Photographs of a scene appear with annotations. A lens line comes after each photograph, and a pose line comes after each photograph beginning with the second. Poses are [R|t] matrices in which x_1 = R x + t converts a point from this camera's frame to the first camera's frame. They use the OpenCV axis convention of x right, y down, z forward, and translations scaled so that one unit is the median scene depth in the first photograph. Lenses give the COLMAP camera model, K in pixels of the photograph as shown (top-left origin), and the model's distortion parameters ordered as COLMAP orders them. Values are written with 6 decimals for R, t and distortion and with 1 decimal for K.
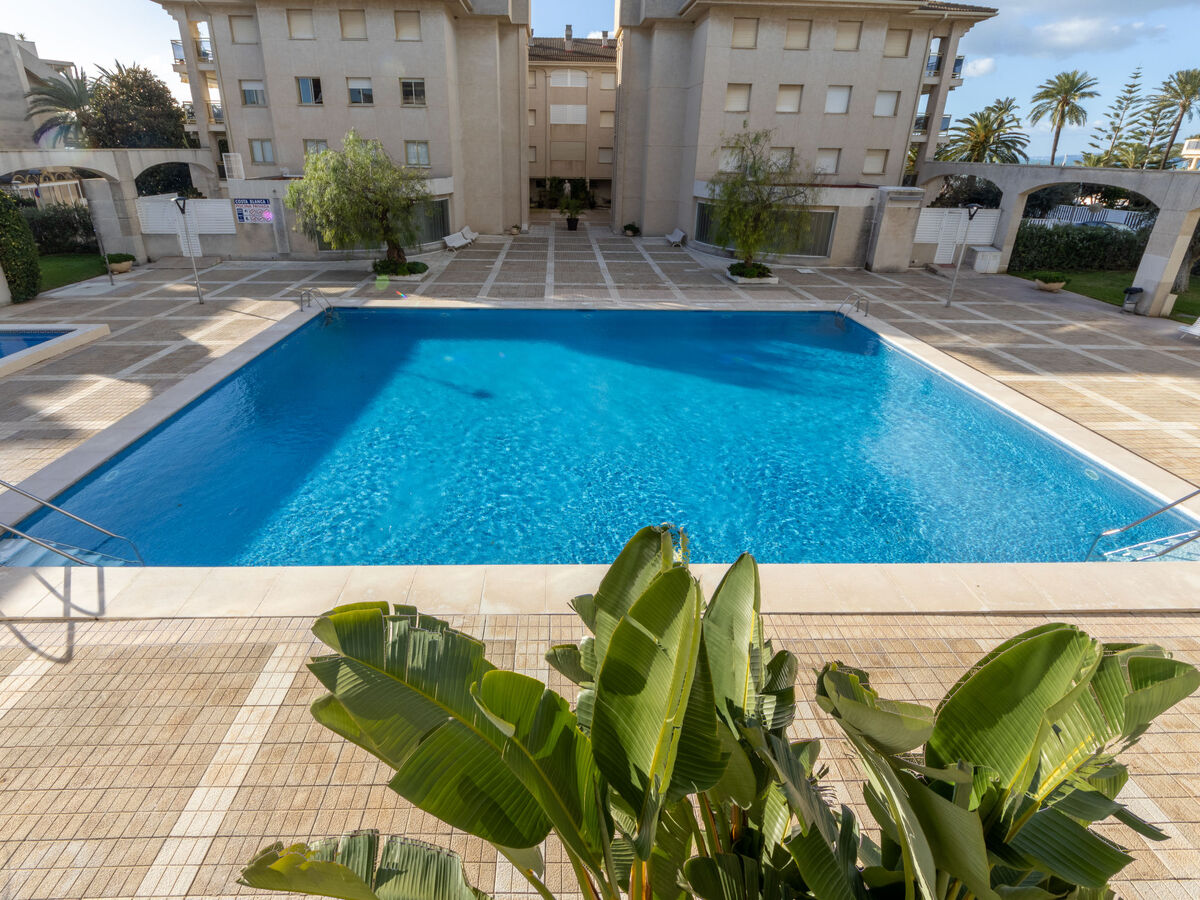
lens RADIAL K [[552.3, 0, 584.6], [0, 552.3, 338.6], [0, 0, 1]] dist [-0.007362, 0.000445]
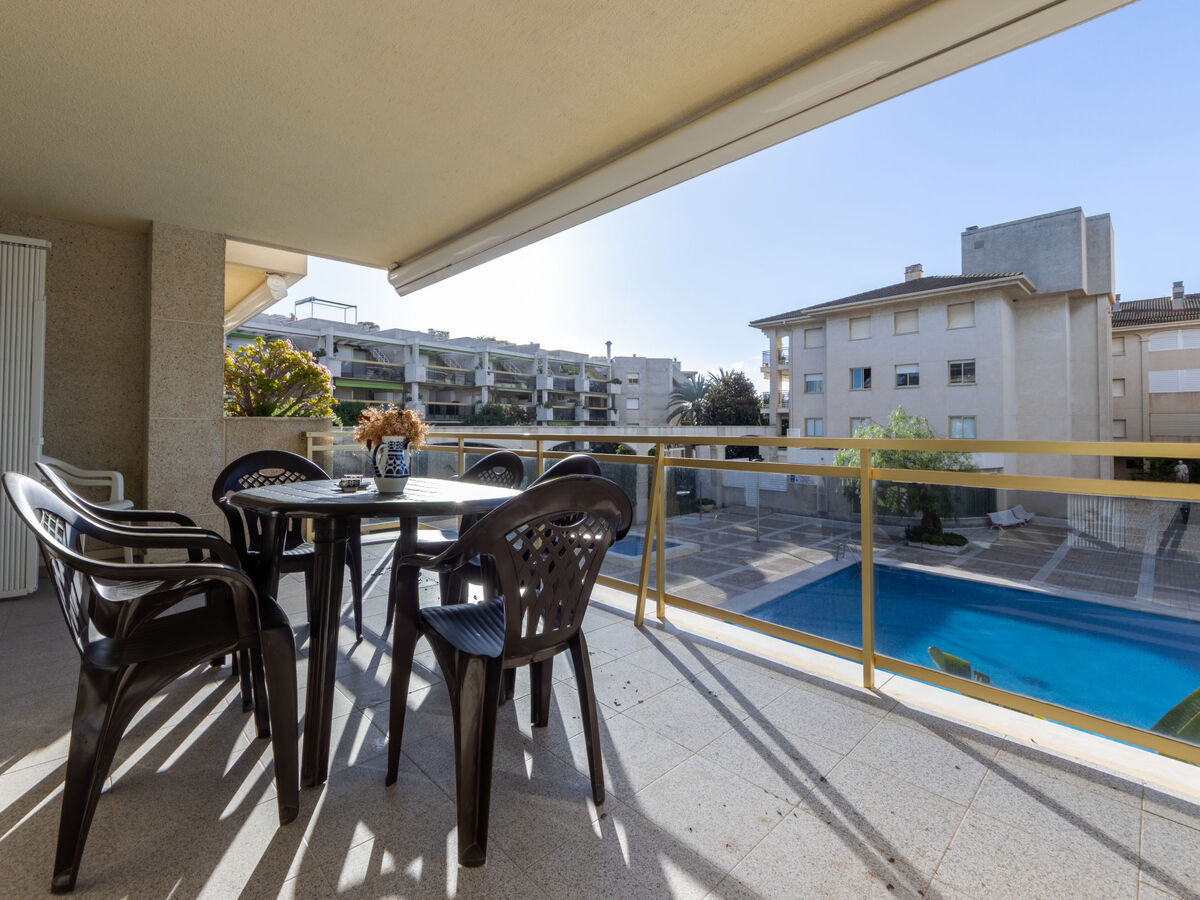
lens RADIAL K [[552.3, 0, 596.9], [0, 552.3, 409.8], [0, 0, 1]] dist [-0.007362, 0.000445]
pose [[0.656095, -0.033991, -0.753913, 0.017663], [-0.236009, 0.939638, -0.247752, 0.038808], [0.716826, 0.340479, 0.608469, -0.099716]]
